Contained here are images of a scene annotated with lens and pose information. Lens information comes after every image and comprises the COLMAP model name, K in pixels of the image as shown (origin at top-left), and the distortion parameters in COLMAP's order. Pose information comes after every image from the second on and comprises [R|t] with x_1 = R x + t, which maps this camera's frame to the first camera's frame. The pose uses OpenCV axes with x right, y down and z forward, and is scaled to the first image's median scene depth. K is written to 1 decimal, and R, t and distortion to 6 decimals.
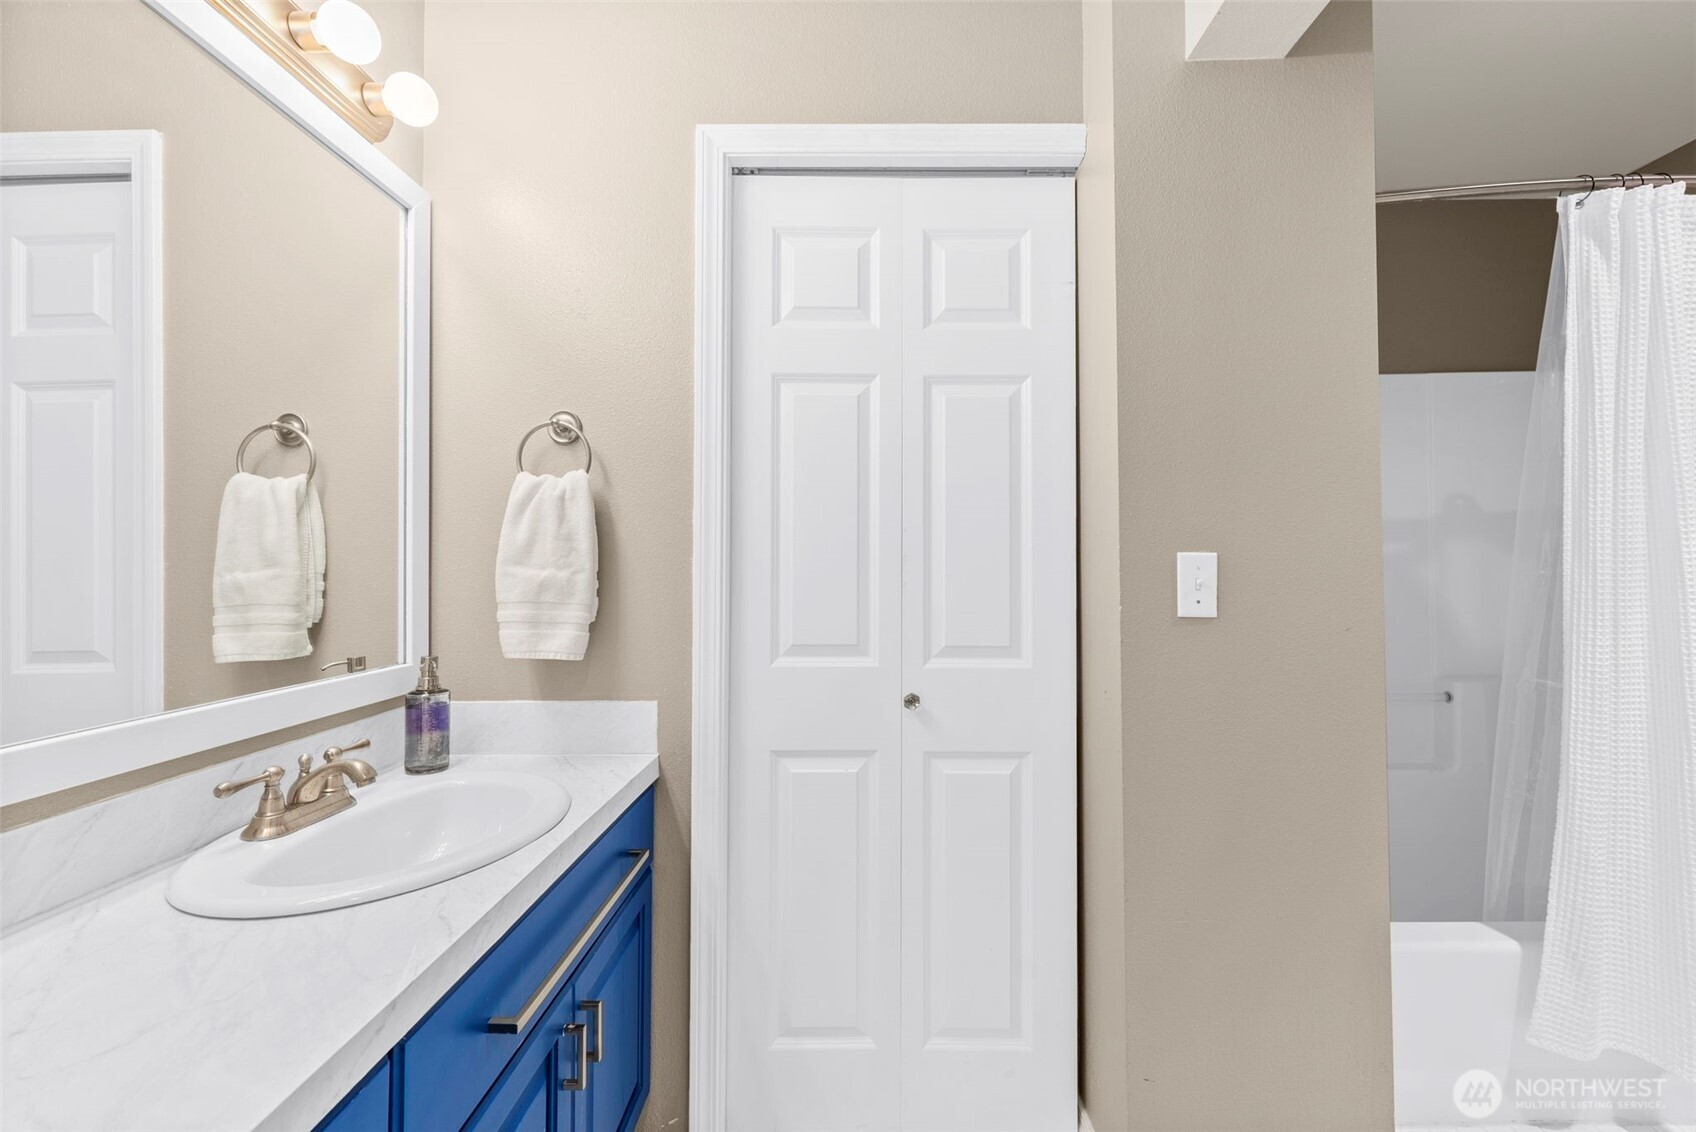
lens RADIAL K [[692.6, 0, 858.7], [0, 692.6, 557.7], [0, 0, 1]] dist [0.002950, 0.000247]
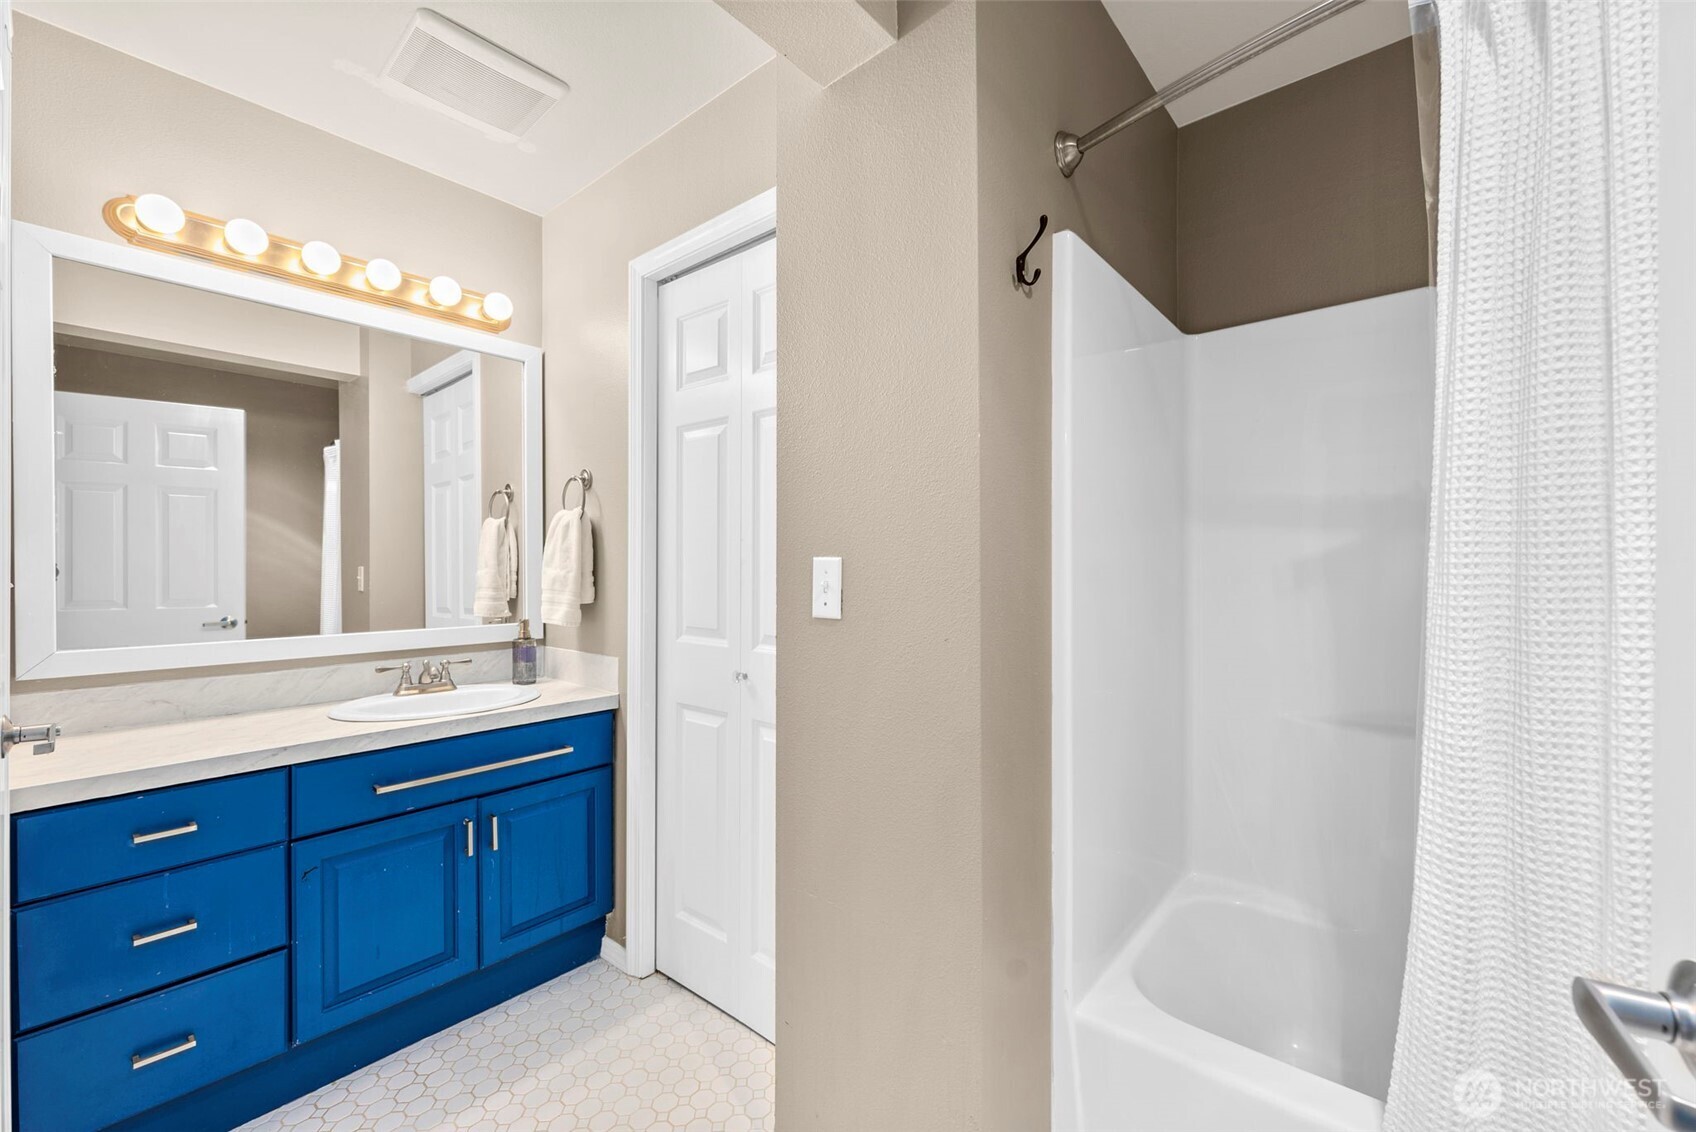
lens RADIAL K [[685.6, 0, 856.0], [0, 685.6, 567.3], [0, 0, 1]] dist [0.000978, 0.000176]
pose [[0.765805, 0.002411, -0.643068, 1.057200], [0.009966, 0.999828, 0.015617, -0.006735], [0.642995, -0.018368, 0.765650, 0.199968]]
